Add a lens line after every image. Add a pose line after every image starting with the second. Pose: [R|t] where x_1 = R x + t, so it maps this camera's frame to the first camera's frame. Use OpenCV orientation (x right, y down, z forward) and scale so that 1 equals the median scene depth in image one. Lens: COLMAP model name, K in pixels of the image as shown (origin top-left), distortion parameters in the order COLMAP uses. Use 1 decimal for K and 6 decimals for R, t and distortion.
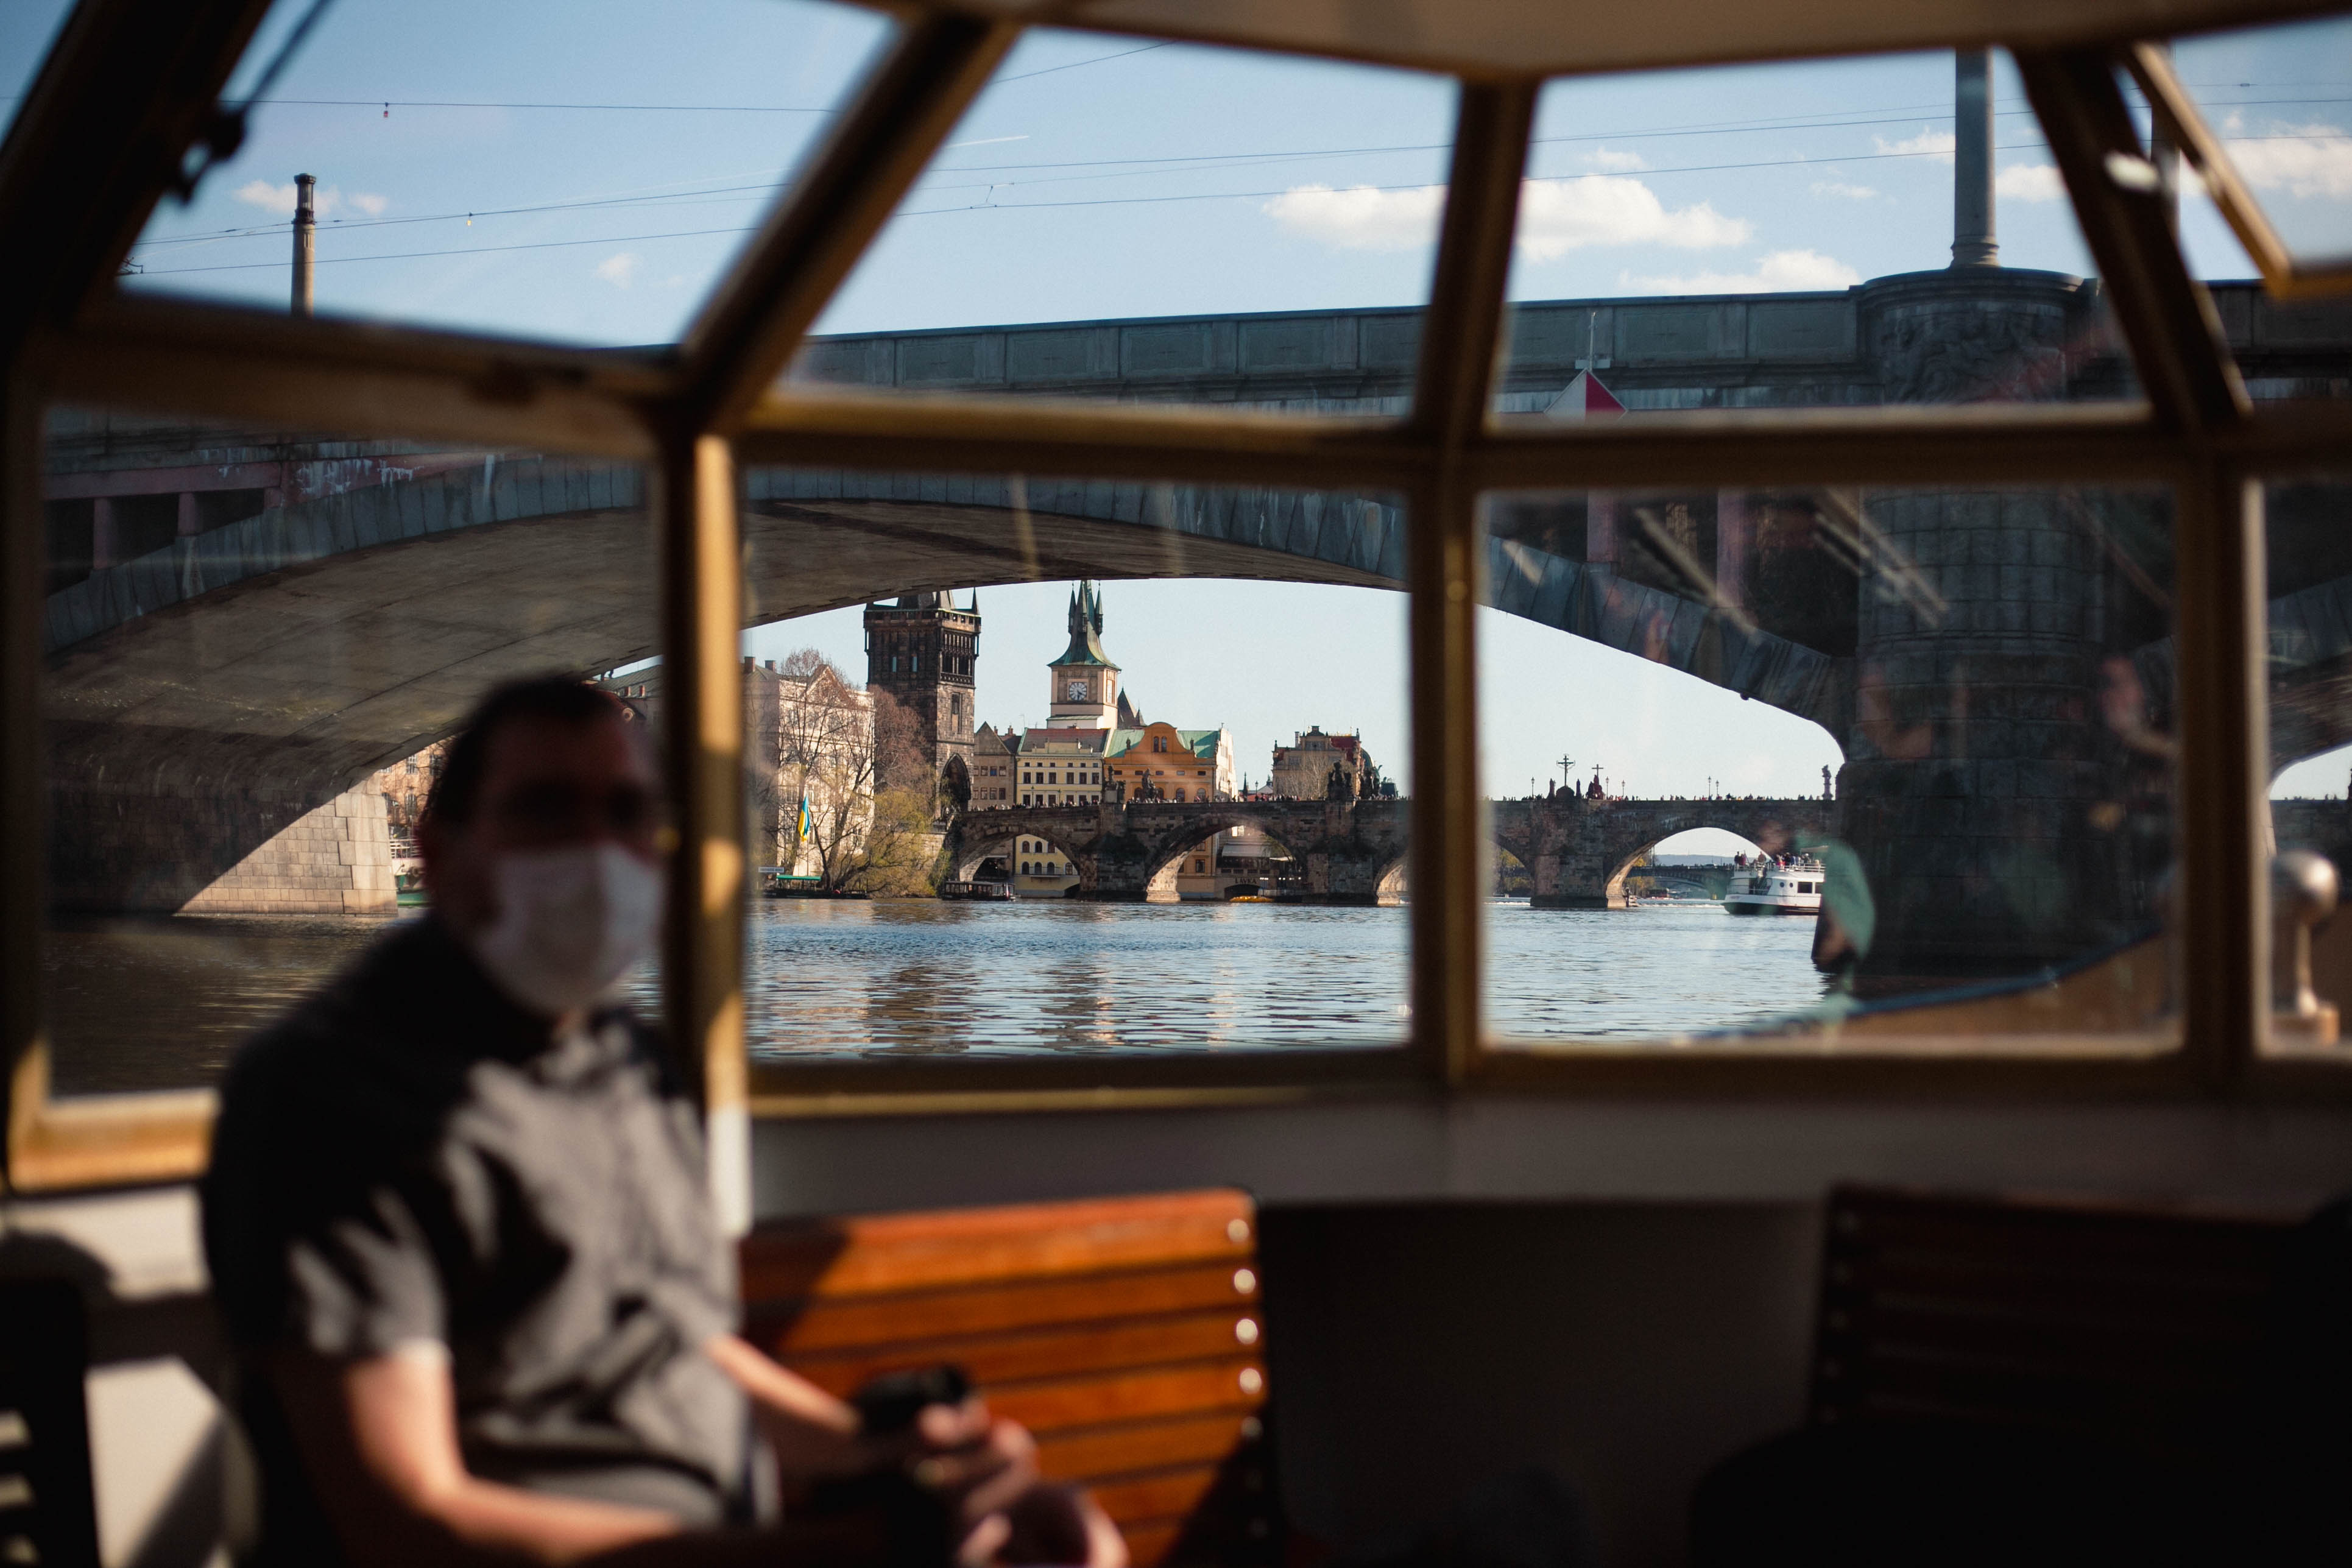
lens RADIAL K [[3421.4, 0, 1176.0], [0, 3421.4, 784.0], [0, 0, 1]] dist [-0.088803, -0.069025]
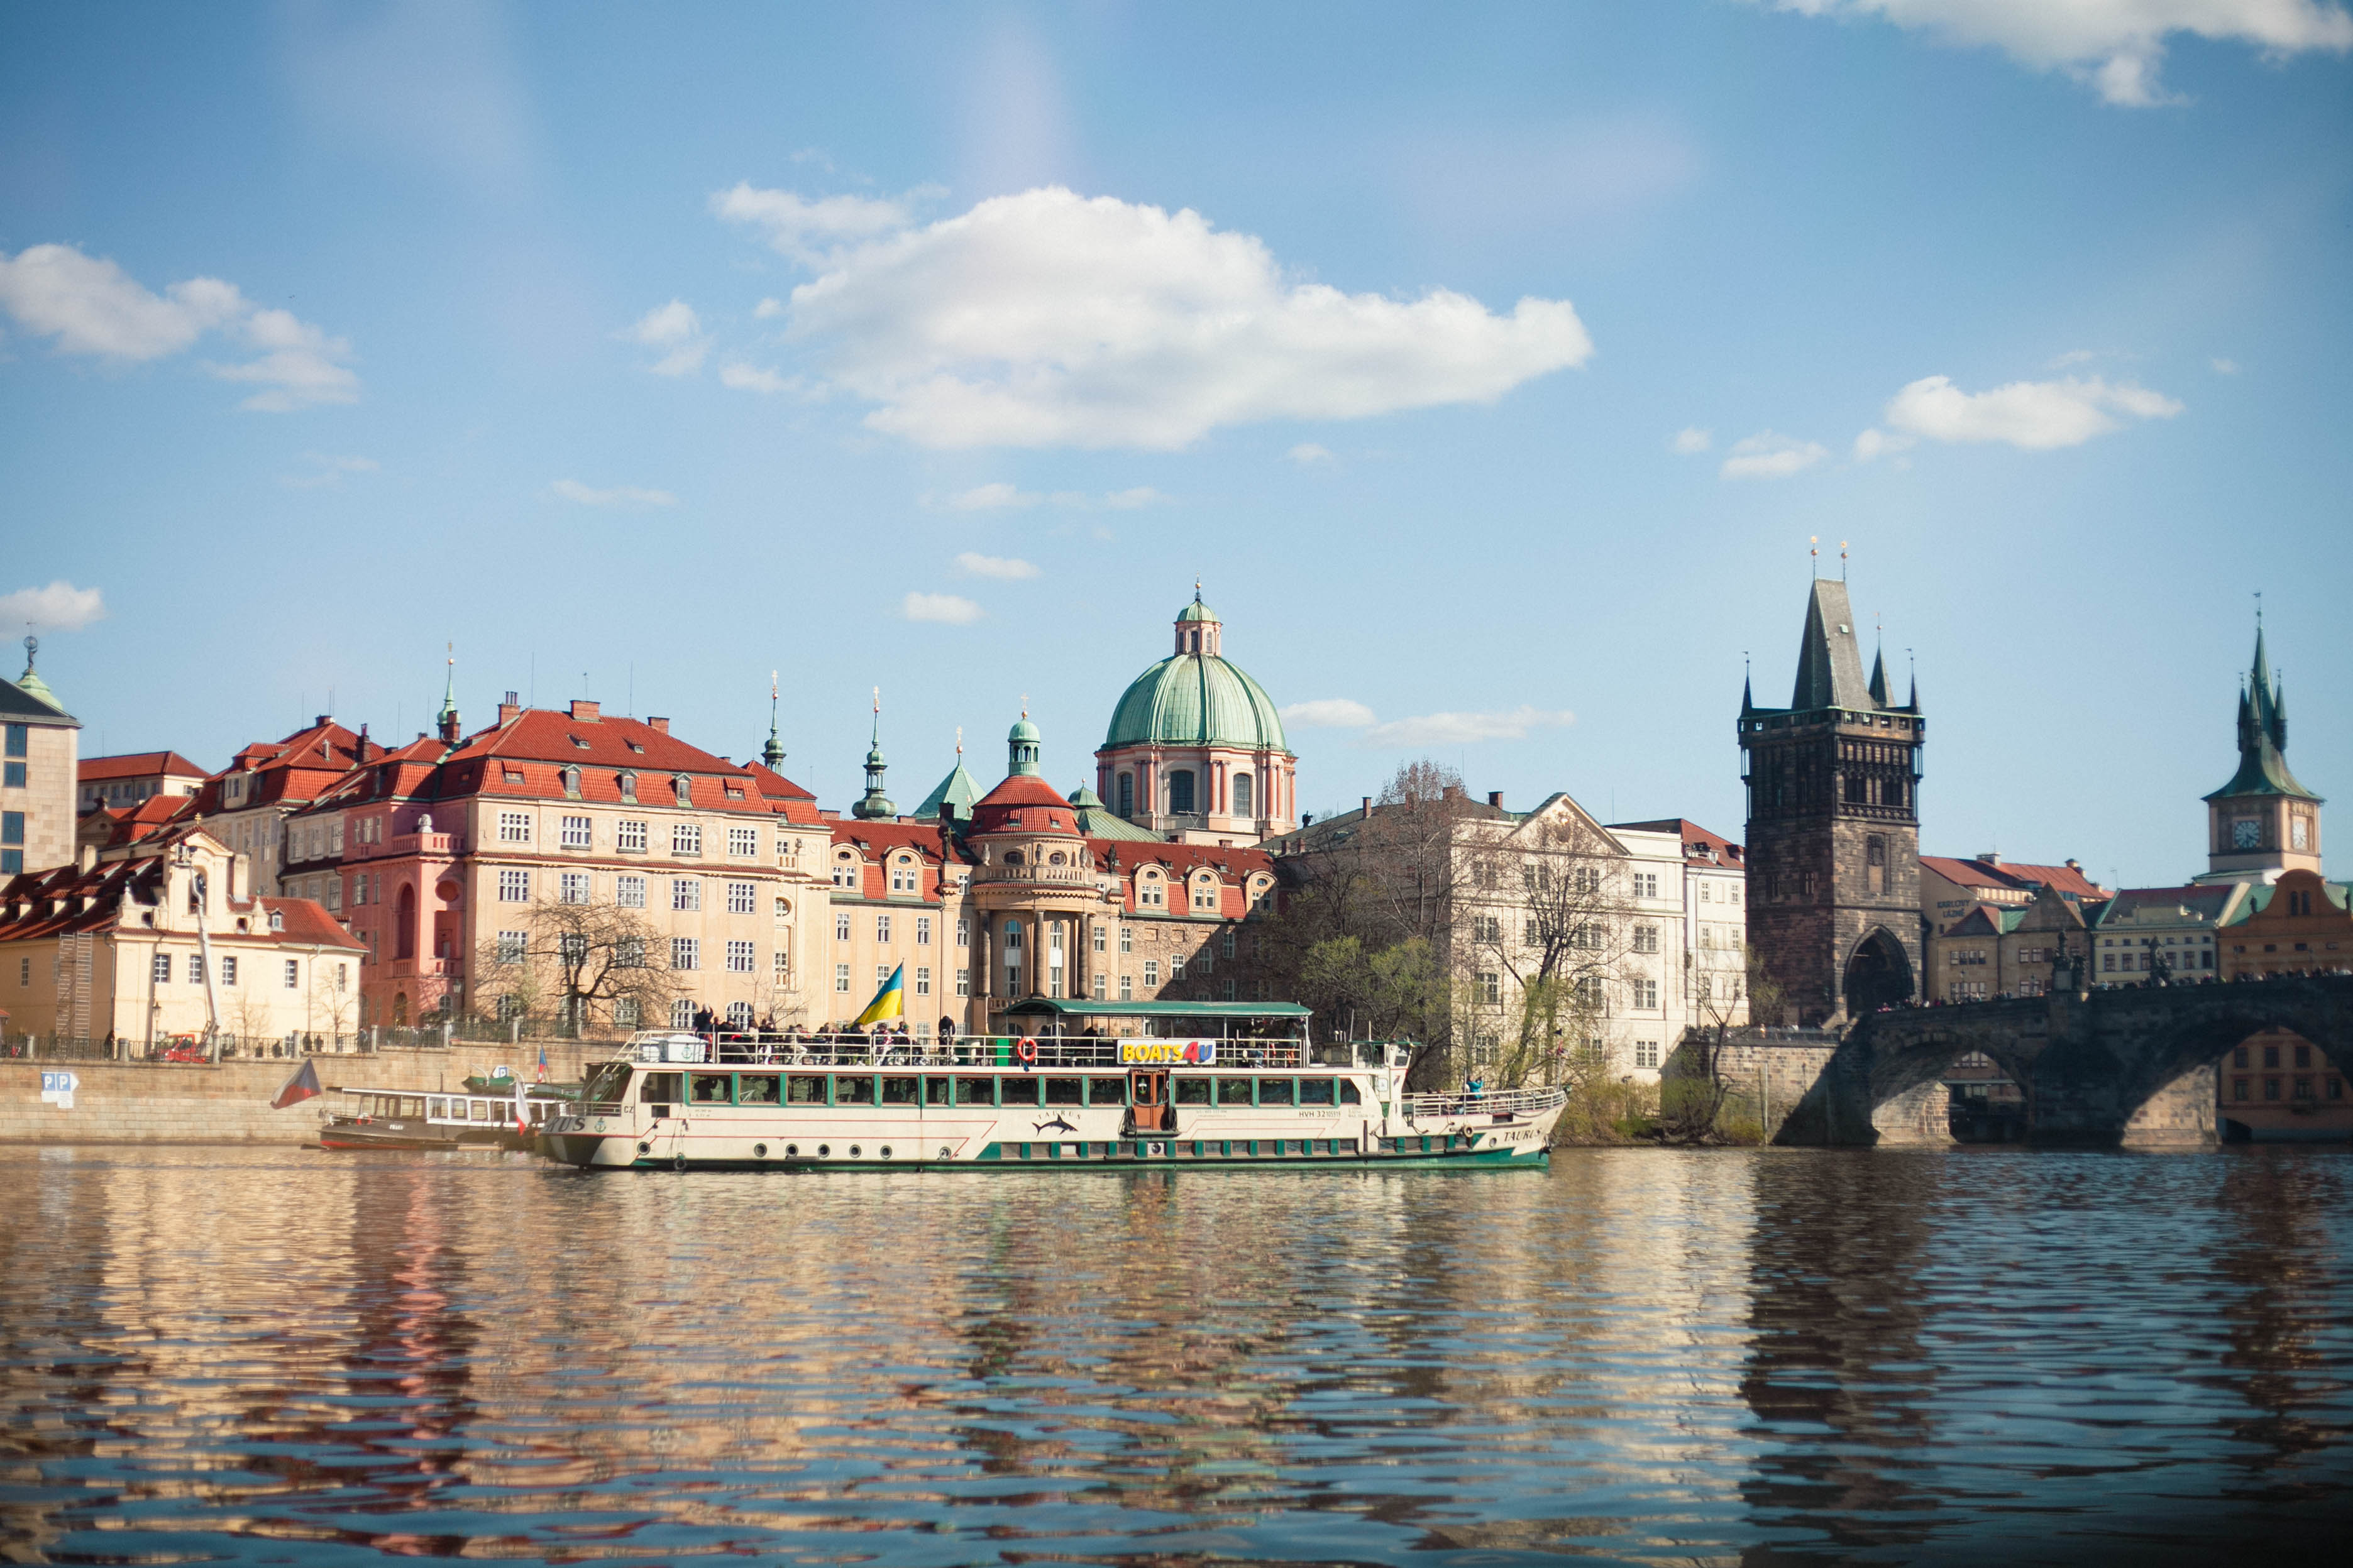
lens RADIAL K [[3422.3, 0, 1176.5], [0, 3422.3, 784.0], [0, 0, 1]] dist [-0.088803, -0.069025]
pose [[0.844943, -0.062001, -0.531250, 0.170222], [0.022779, 0.996529, -0.080074, 0.013413], [0.534370, 0.055557, 0.843423, 0.368192]]
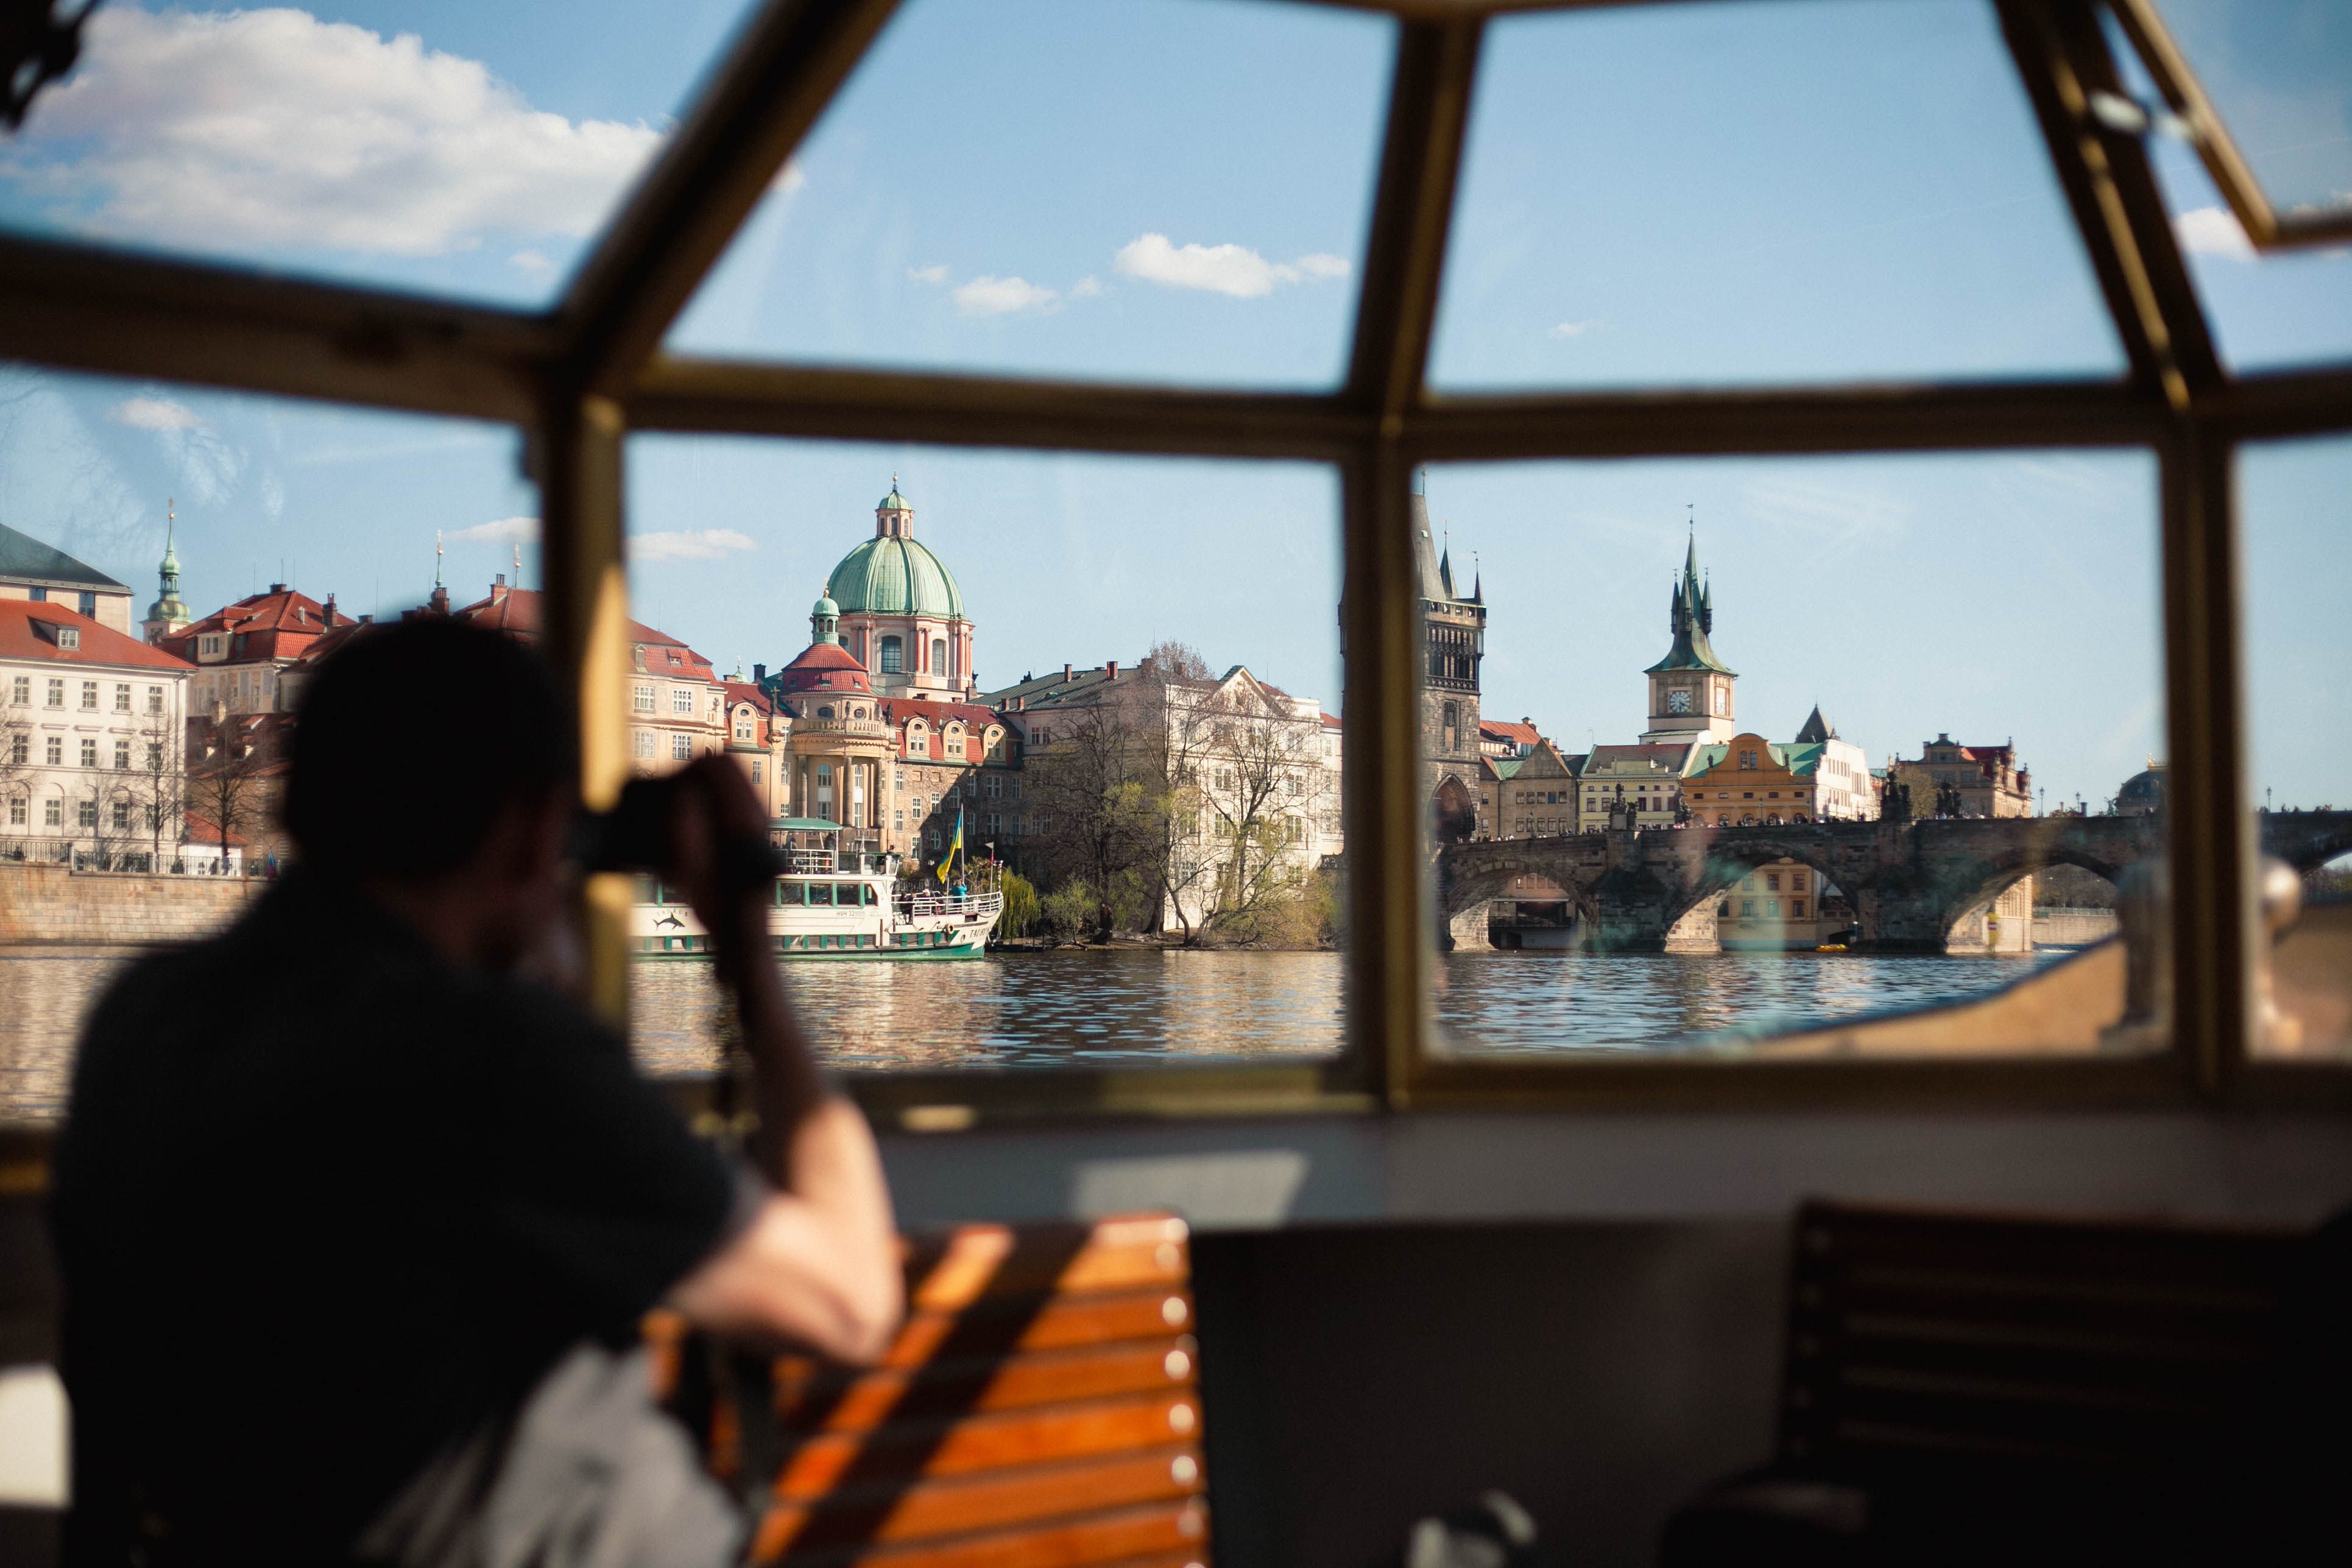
lens RADIAL K [[3404.8, 0, 1176.0], [0, 3404.8, 784.0], [0, 0, 1]] dist [-0.101570, -0.027867]
pose [[0.954320, -0.021925, -0.297982, 0.114501], [0.016499, 0.999649, -0.020714, 0.009164], [0.298331, 0.014851, 0.954347, 0.199448]]
